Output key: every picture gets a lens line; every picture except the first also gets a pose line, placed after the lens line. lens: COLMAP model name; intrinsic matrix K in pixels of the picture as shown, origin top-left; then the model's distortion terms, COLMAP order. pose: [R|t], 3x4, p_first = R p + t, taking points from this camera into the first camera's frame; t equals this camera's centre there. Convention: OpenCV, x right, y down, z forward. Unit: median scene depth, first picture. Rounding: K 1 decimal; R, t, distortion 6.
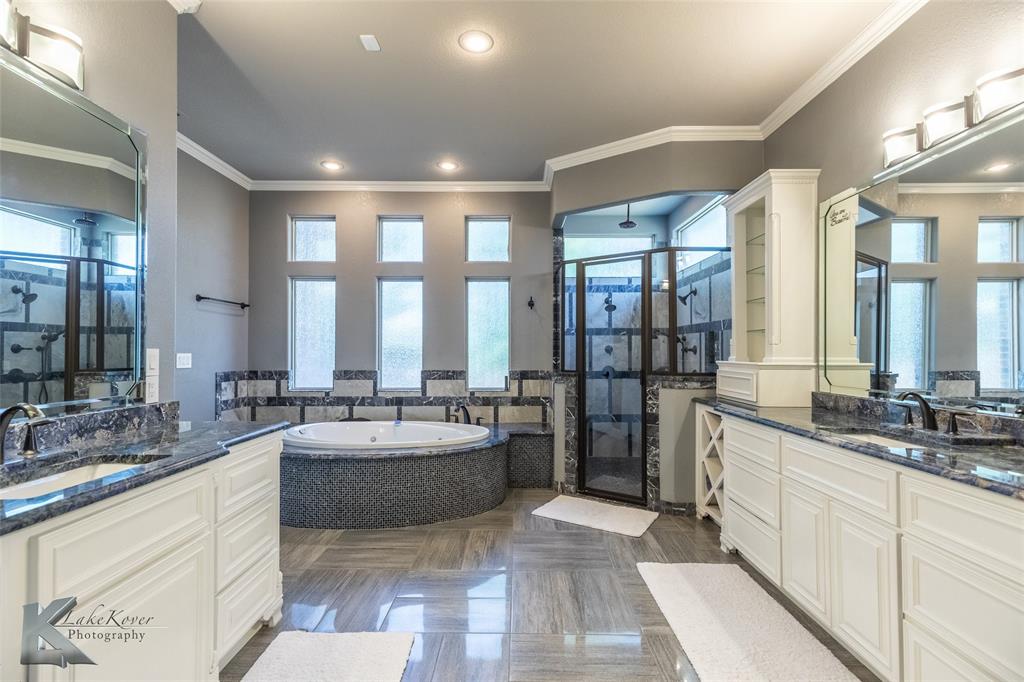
lens RADIAL K [[465.6, 0, 507.7], [0, 465.6, 347.3], [0, 0, 1]] dist [0.001536, 0.000296]
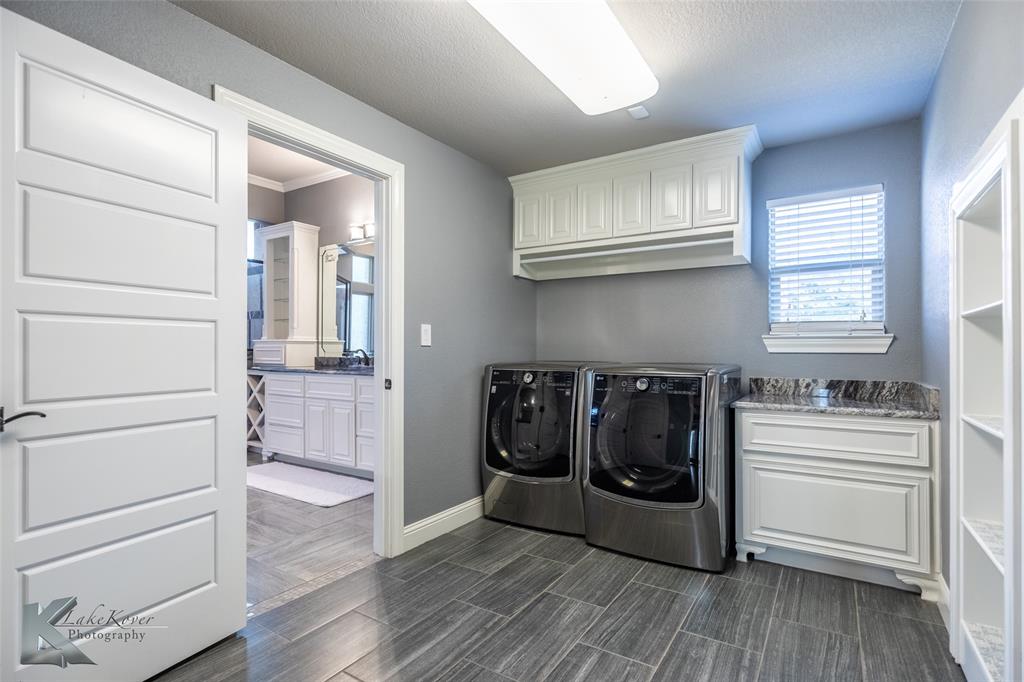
lens RADIAL K [[502.3, 0, 511.9], [0, 502.3, 344.5], [0, 0, 1]] dist [-0.000088, 0.000001]
pose [[0.541641, 0.000354, 0.840610, -0.492511], [-0.005616, 0.999979, 0.003198, 0.040159], [-0.840591, -0.006453, 0.541632, -0.589090]]
